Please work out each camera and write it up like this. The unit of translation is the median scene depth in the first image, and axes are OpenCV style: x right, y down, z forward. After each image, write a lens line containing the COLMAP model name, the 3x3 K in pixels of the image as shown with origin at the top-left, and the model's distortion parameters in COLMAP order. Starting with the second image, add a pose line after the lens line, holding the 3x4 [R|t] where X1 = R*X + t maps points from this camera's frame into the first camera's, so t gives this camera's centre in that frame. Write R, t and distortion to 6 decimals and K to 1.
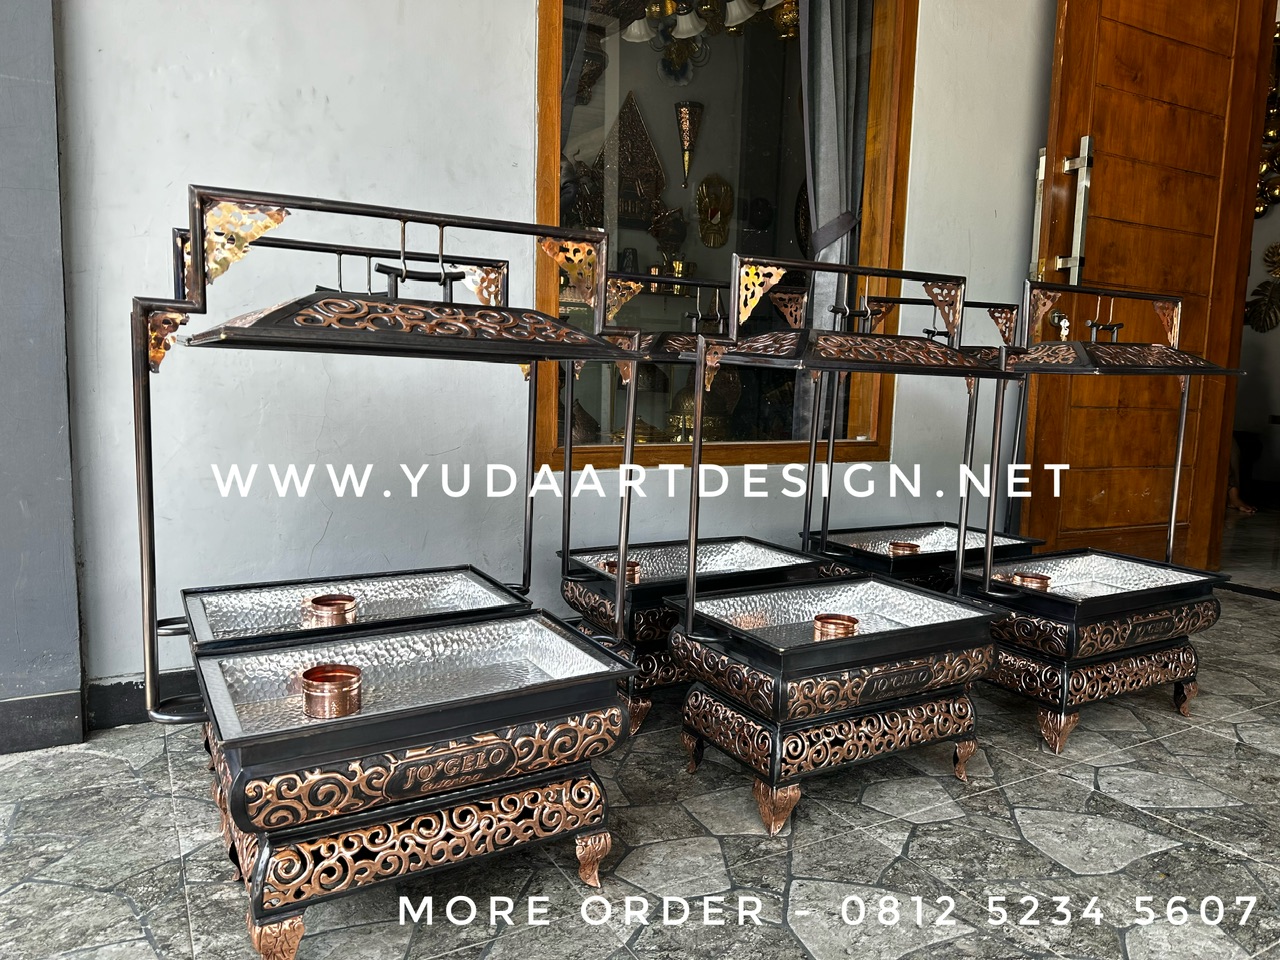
lens RADIAL K [[904.5, 0, 644.4], [0, 904.5, 479.5], [0, 0, 1]] dist [0.012306, -0.021076]
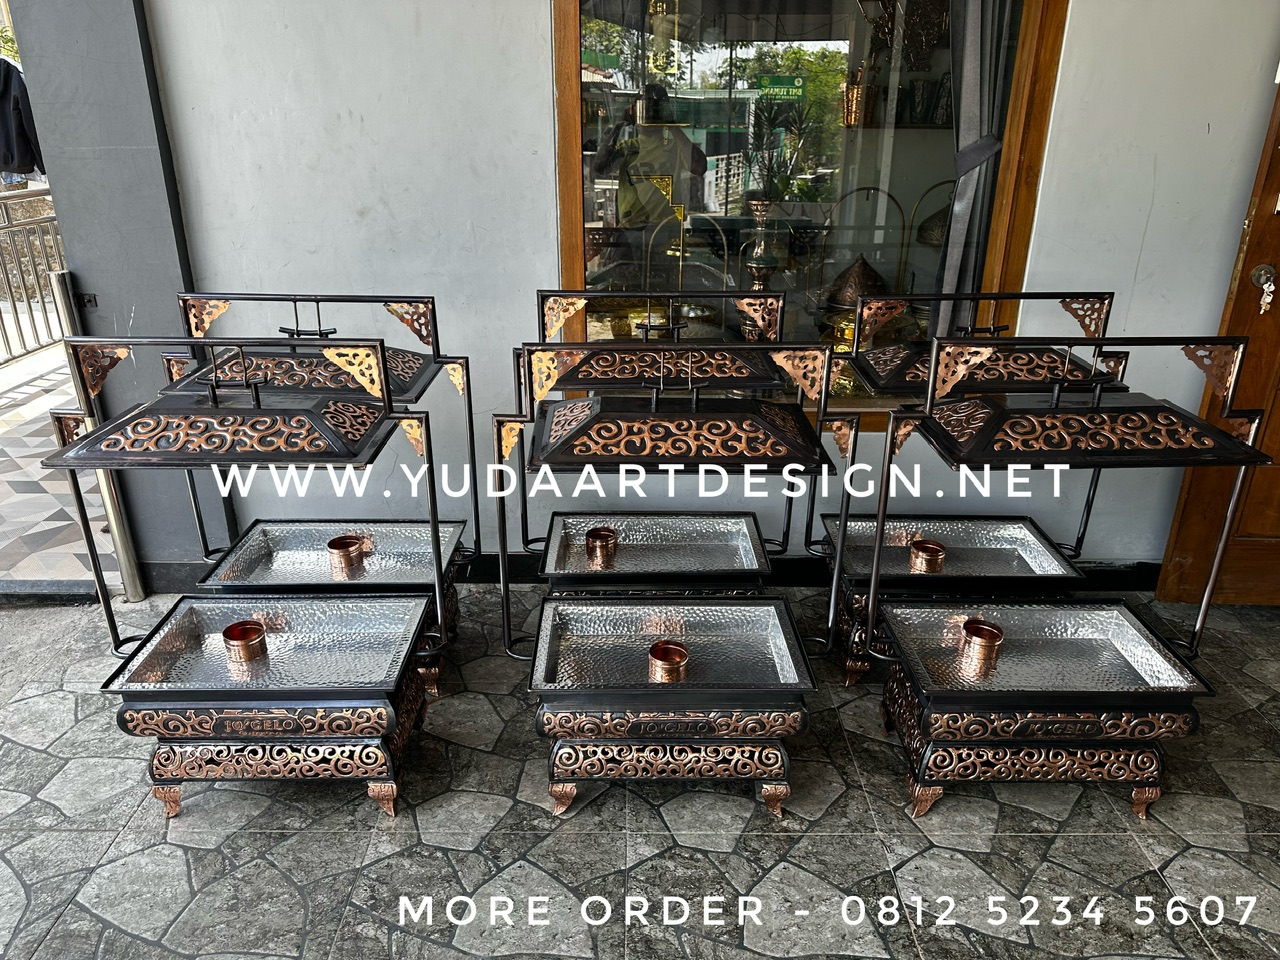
lens RADIAL K [[904.5, 0, 639.0], [0, 904.5, 487.3], [0, 0, 1]] dist [0.012306, -0.021076]
pose [[0.867205, 0.169055, -0.468377, 0.544329], [-0.039925, 0.961184, 0.273005, -0.275407], [0.496349, -0.218052, 0.840292, 0.087338]]
